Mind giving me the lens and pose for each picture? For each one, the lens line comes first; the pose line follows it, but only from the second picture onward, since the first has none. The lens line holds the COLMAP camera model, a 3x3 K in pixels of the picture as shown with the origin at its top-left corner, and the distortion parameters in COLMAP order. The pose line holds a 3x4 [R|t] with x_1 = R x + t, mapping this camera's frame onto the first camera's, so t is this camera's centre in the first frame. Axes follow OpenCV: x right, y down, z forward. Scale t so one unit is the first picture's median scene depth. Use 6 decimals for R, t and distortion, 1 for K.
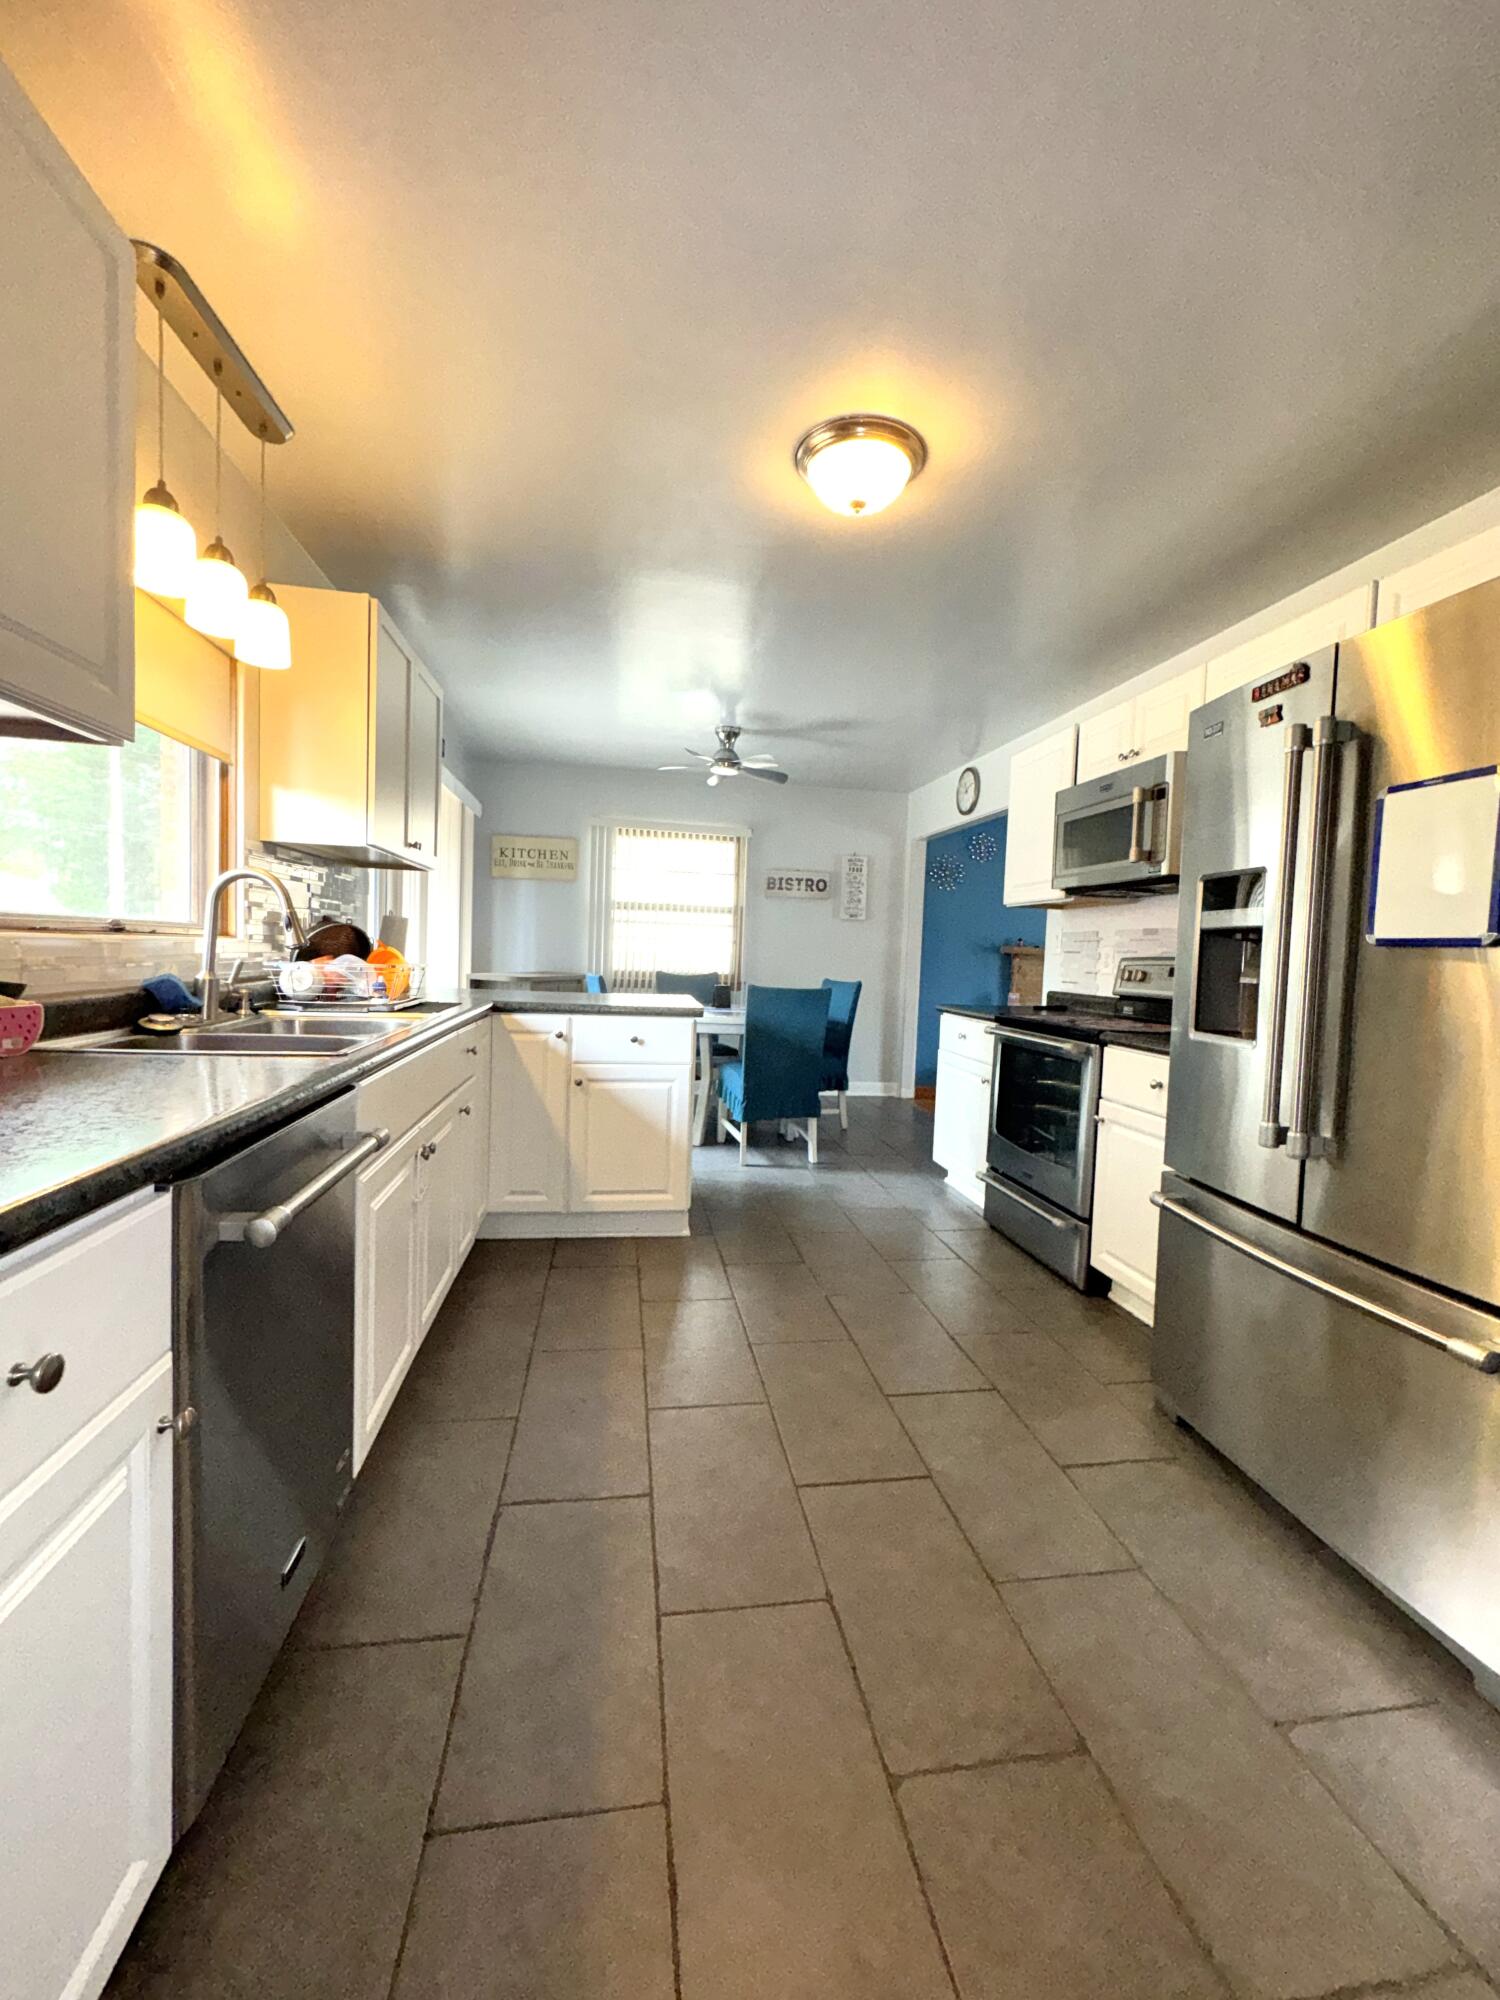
lens RADIAL K [[799.0, 0, 752.6], [0, 799.0, 1001.6], [0, 0, 1]] dist [-0.004303, -0.000296]
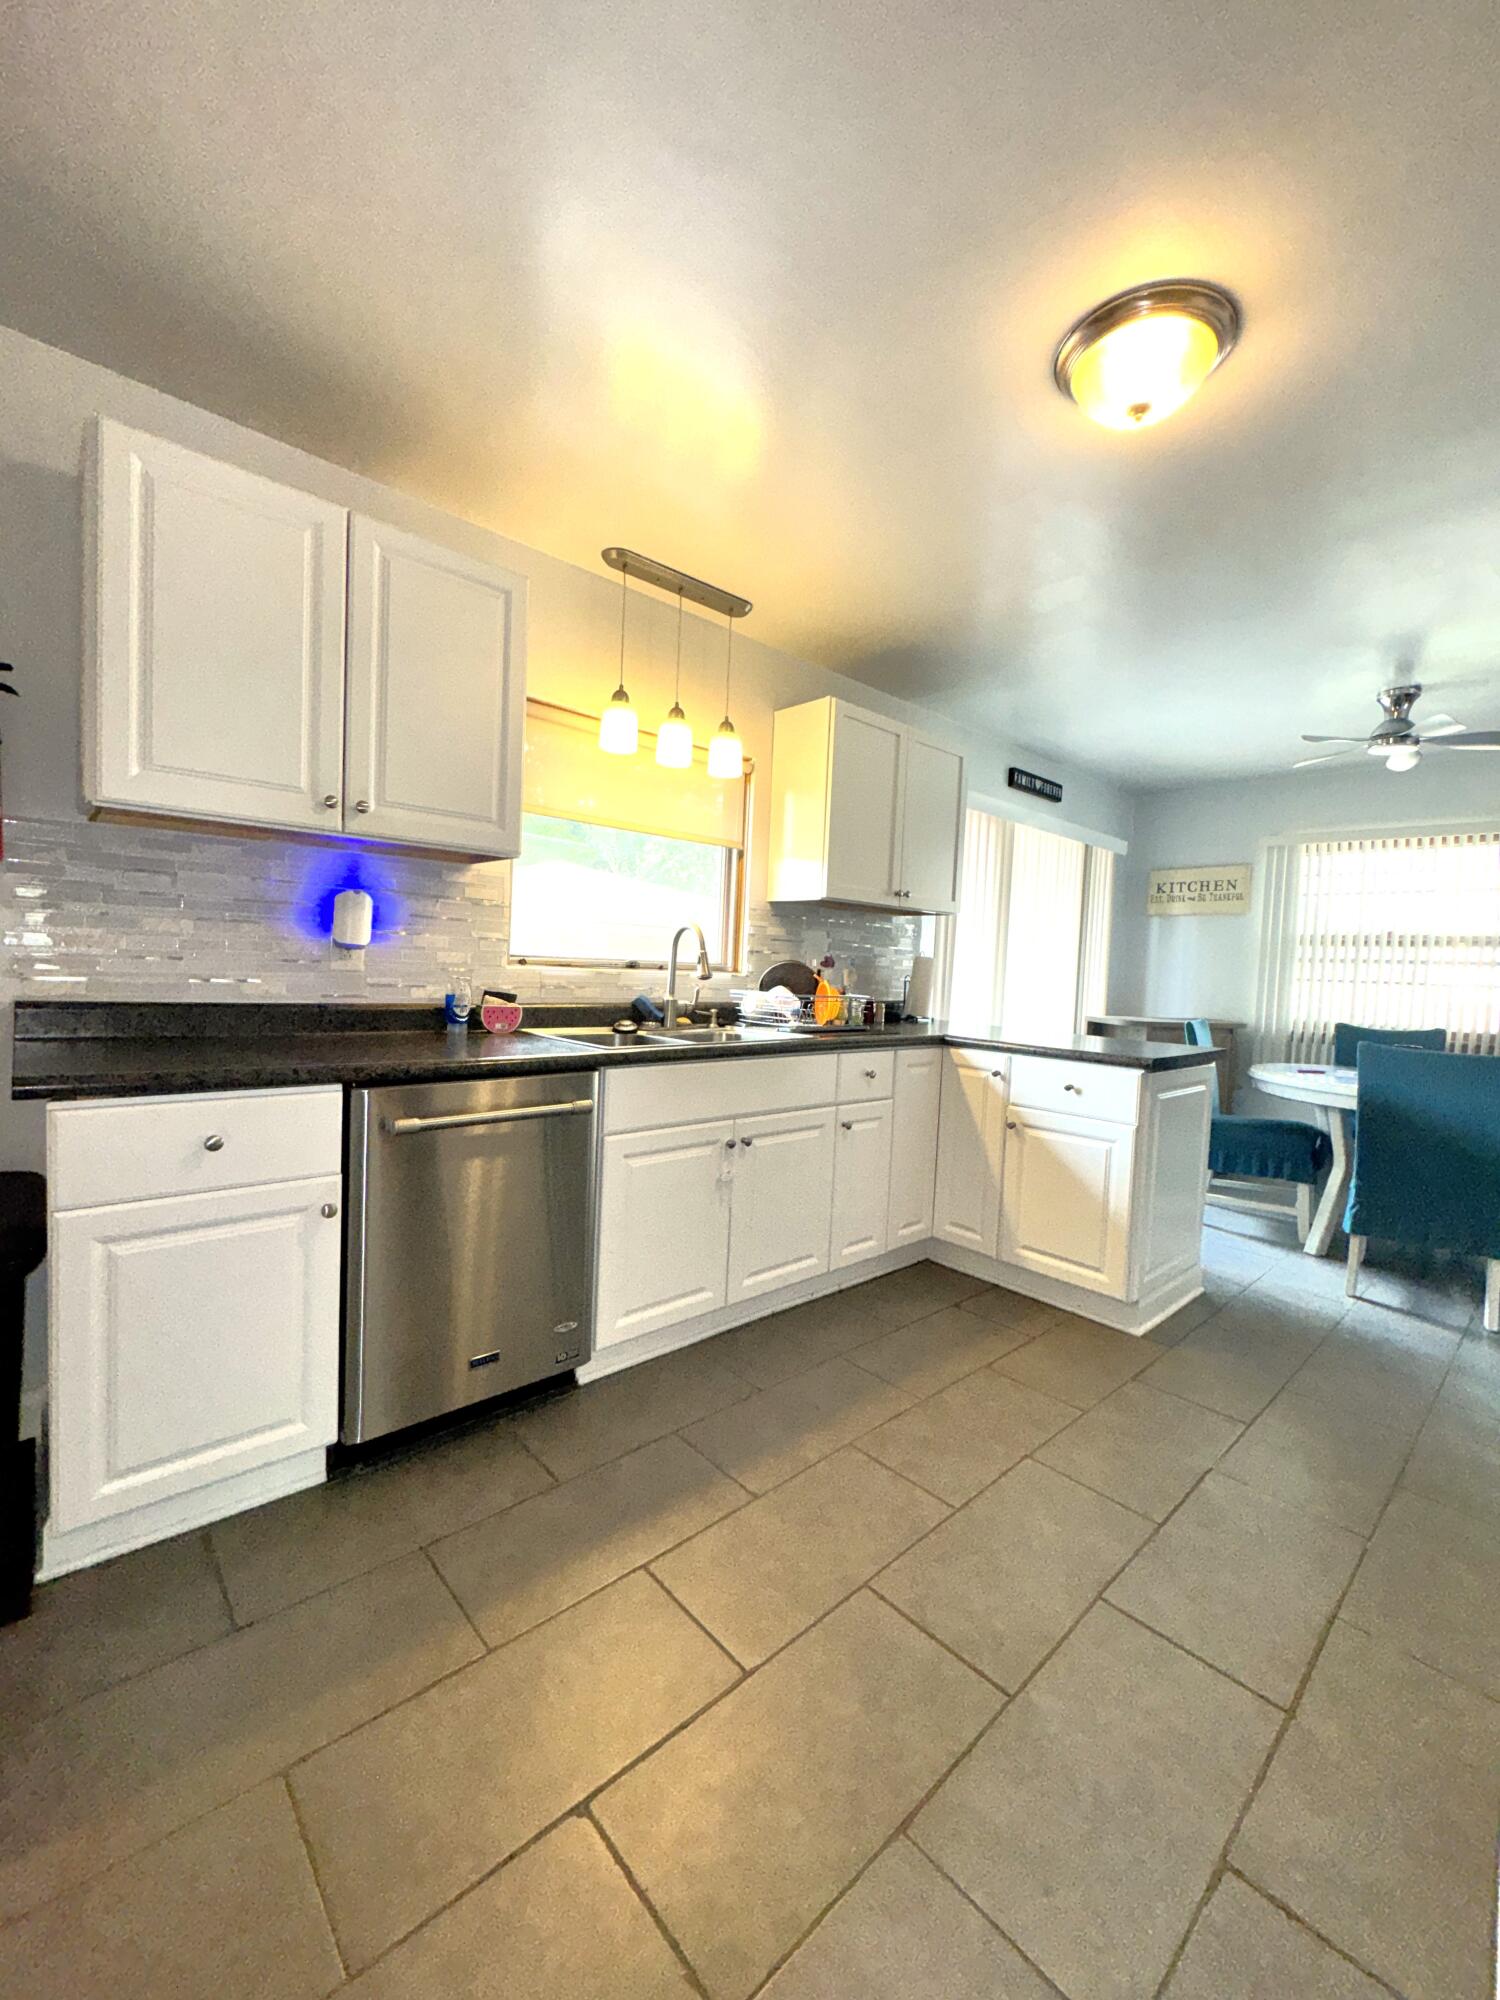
lens RADIAL K [[799.0, 0, 756.5], [0, 799.0, 1001.9], [0, 0, 1]] dist [-0.004303, -0.000296]
pose [[0.546255, 0.023453, -0.837290, 0.407663], [-0.073364, 0.997106, -0.019933, -0.004316], [0.834400, 0.072316, 0.546395, 0.212764]]
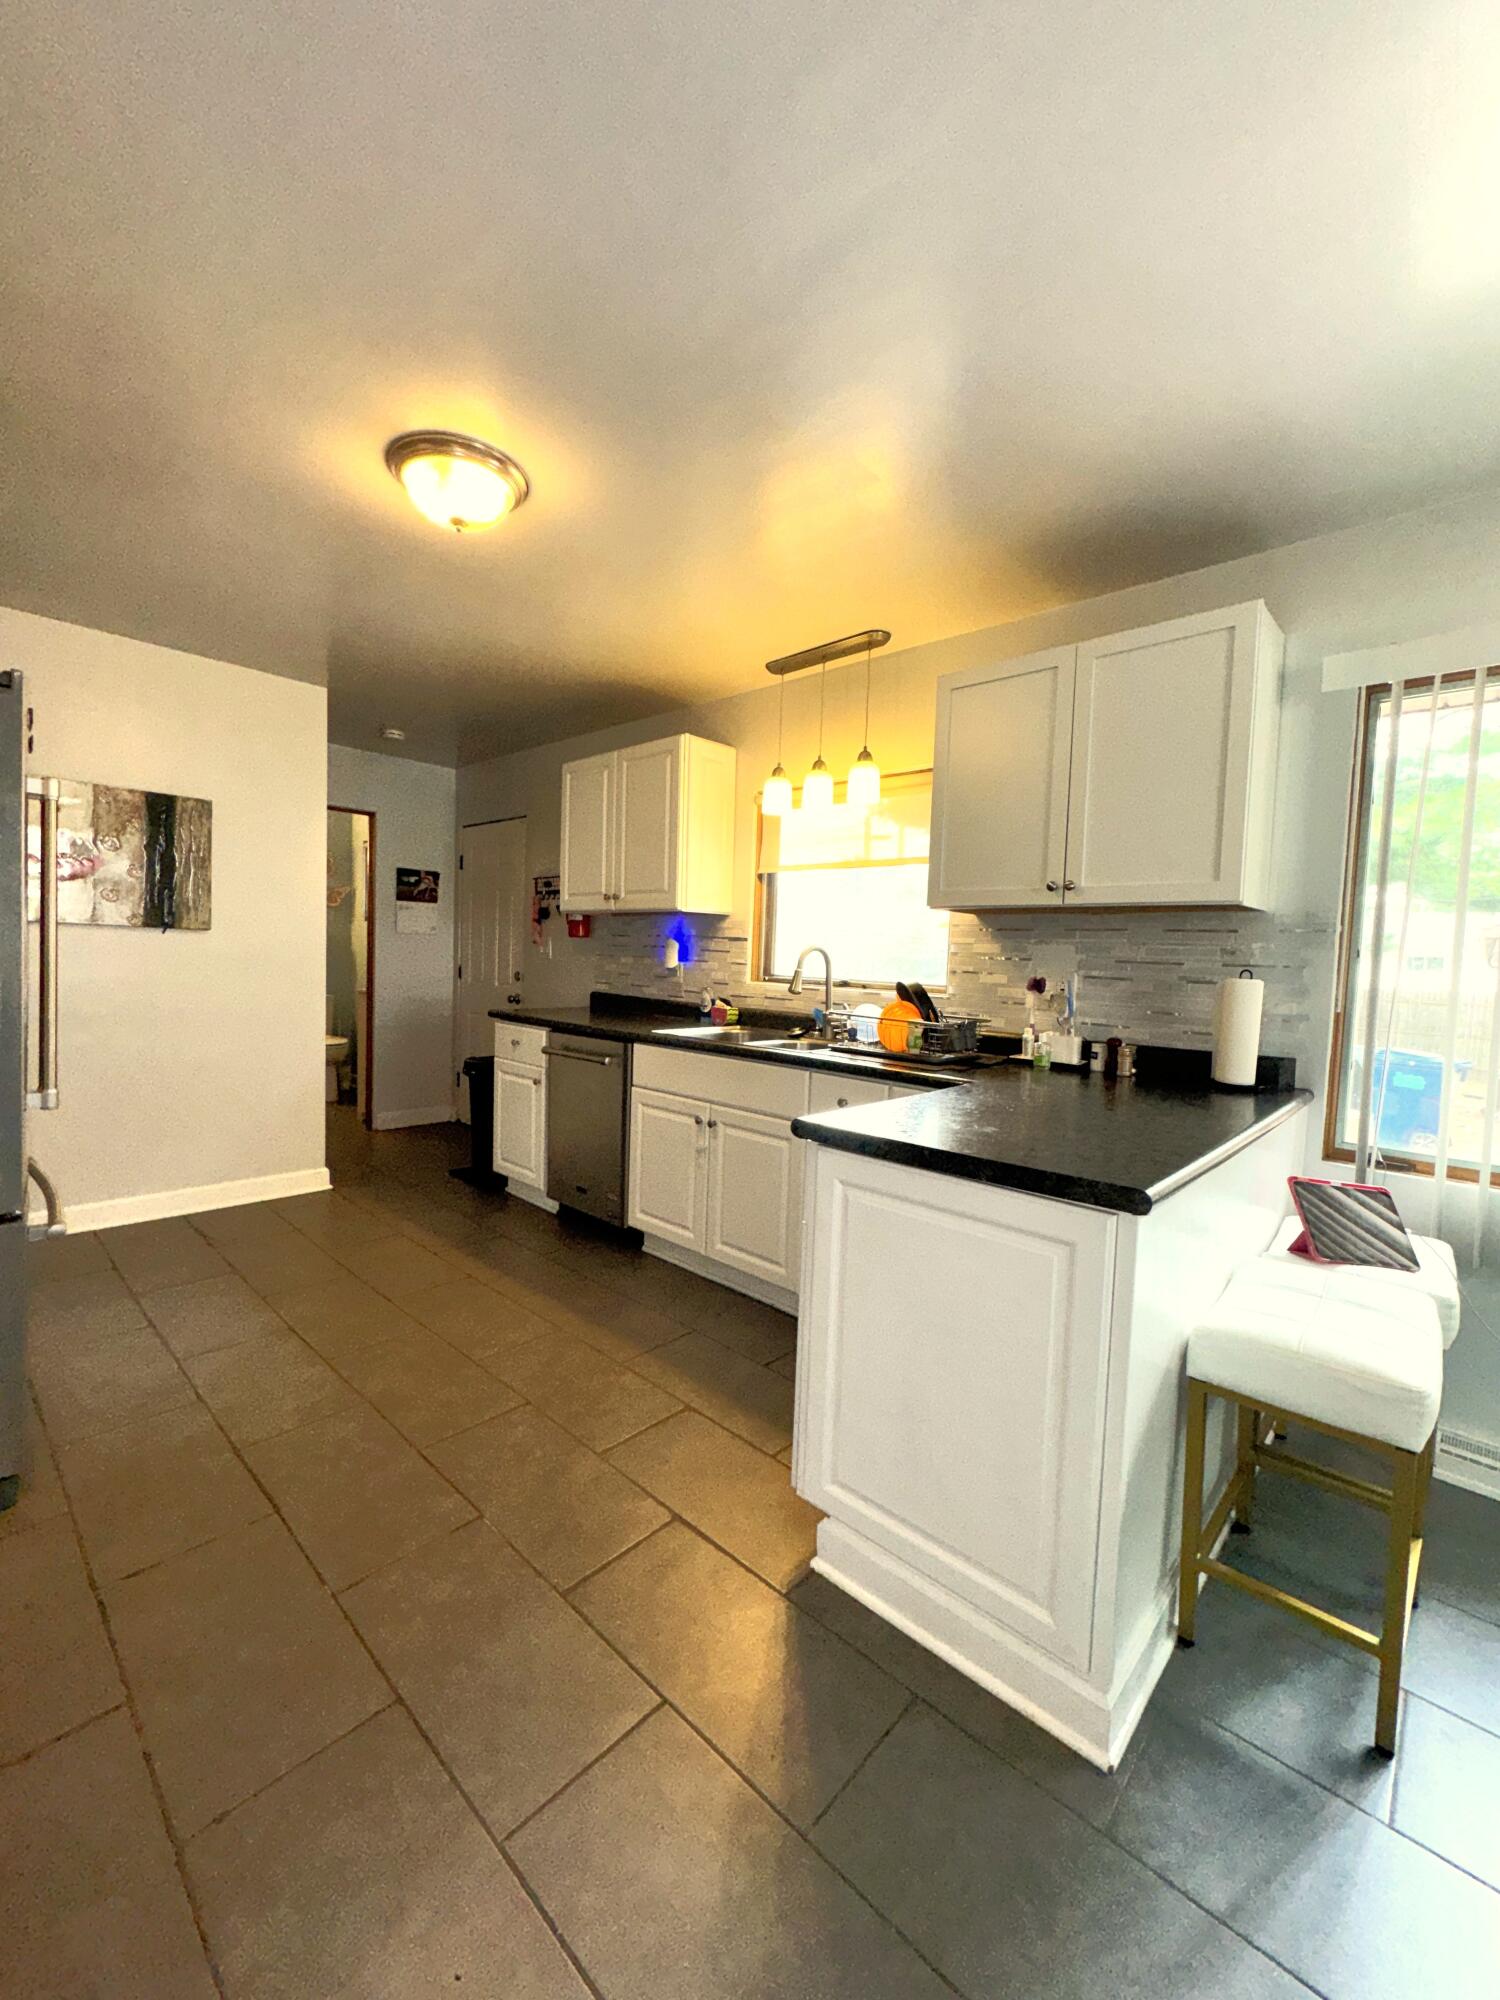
lens RADIAL K [[799.0, 0, 747.7], [0, 799.0, 999.7], [0, 0, 1]] dist [-0.004303, -0.000296]
pose [[-0.791604, -0.028994, -0.610346, 0.295880], [-0.101692, 0.991195, 0.084805, -0.116076], [0.602513, 0.129199, -0.787582, 1.419545]]
